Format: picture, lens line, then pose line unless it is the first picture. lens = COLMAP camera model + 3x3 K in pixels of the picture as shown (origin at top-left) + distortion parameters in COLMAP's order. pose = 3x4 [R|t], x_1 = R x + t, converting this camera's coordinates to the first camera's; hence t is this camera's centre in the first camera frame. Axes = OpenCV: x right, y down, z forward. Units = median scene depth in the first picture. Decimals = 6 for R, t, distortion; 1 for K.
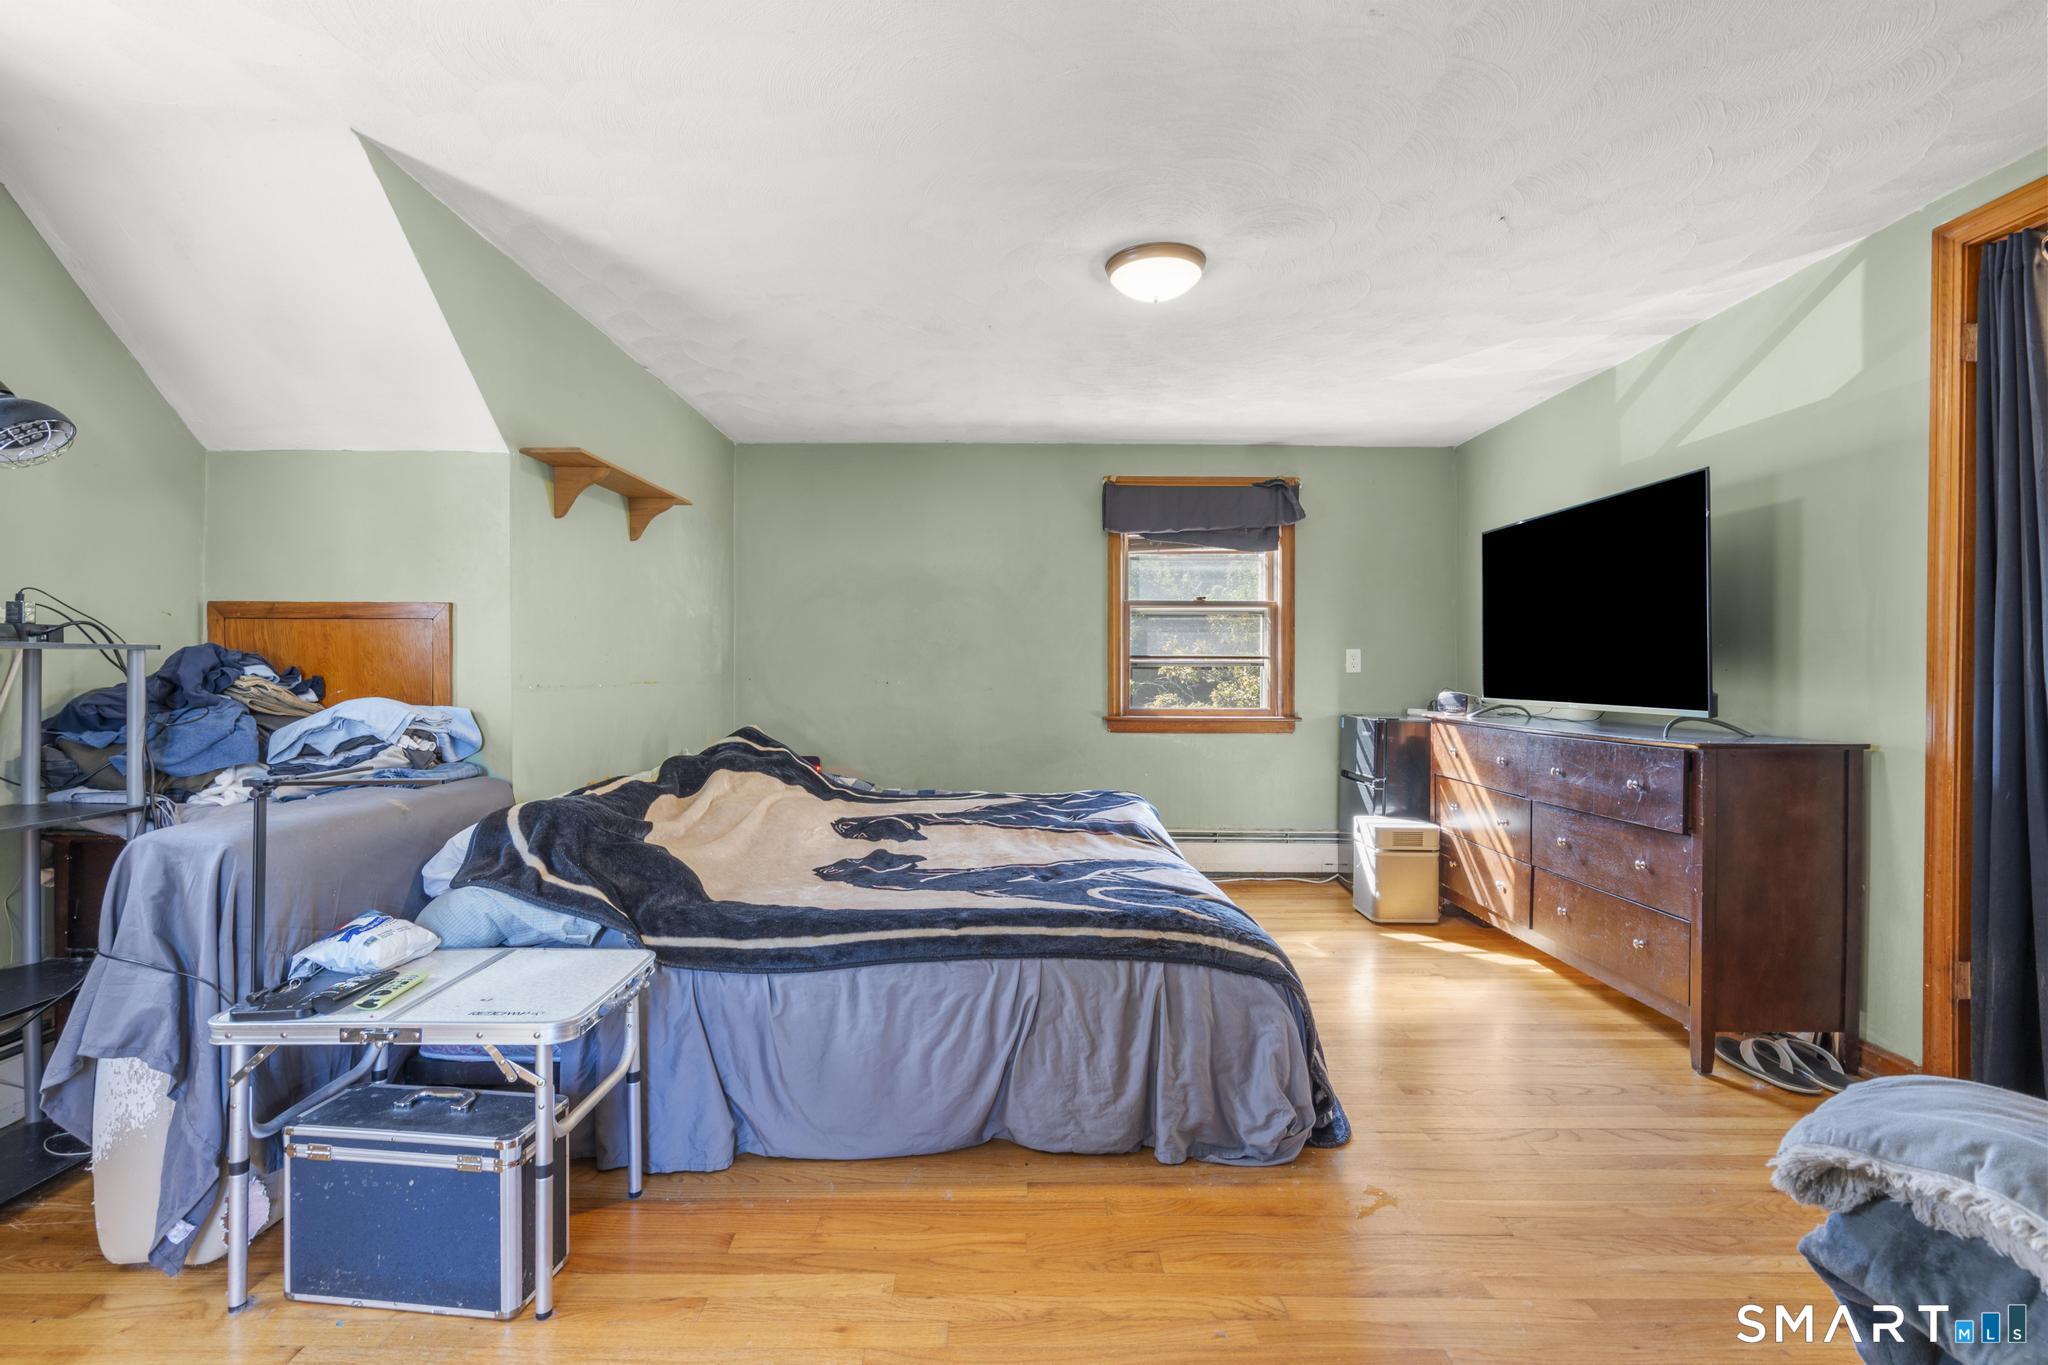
lens RADIAL K [[935.2, 0, 1014.0], [0, 935.2, 679.0], [0, 0, 1]] dist [-0.008065, 0.004007]
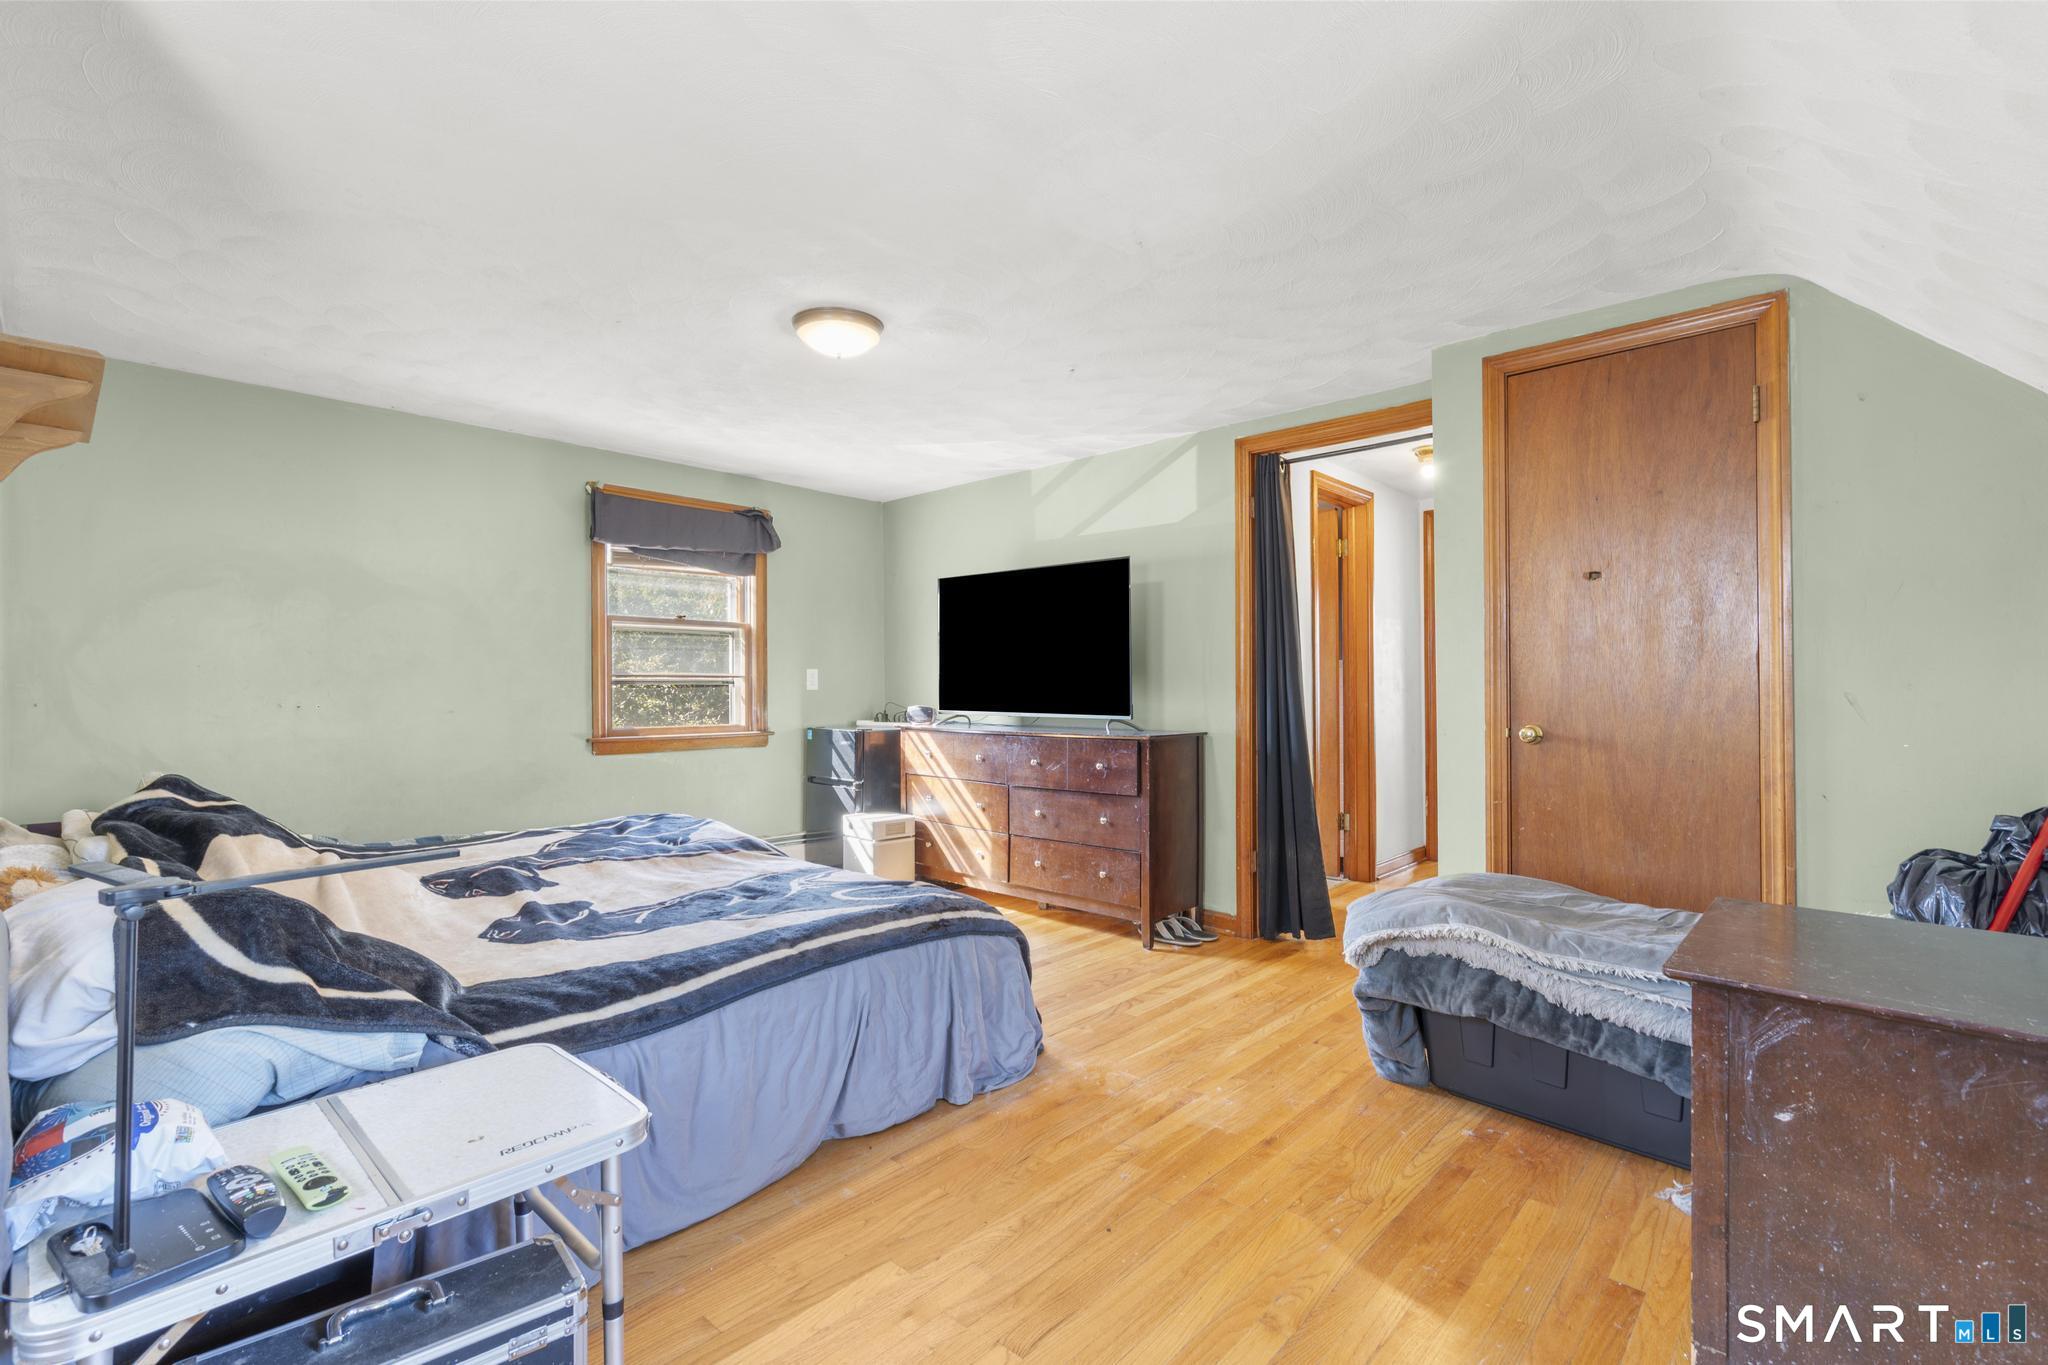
lens RADIAL K [[935.2, 0, 1013.7], [0, 935.2, 678.1], [0, 0, 1]] dist [-0.008065, 0.004007]
pose [[0.673922, 0.003371, 0.738795, -0.523402], [0.008613, 0.999886, -0.012419, -0.009026], [-0.738752, 0.014733, 0.673816, 0.105775]]
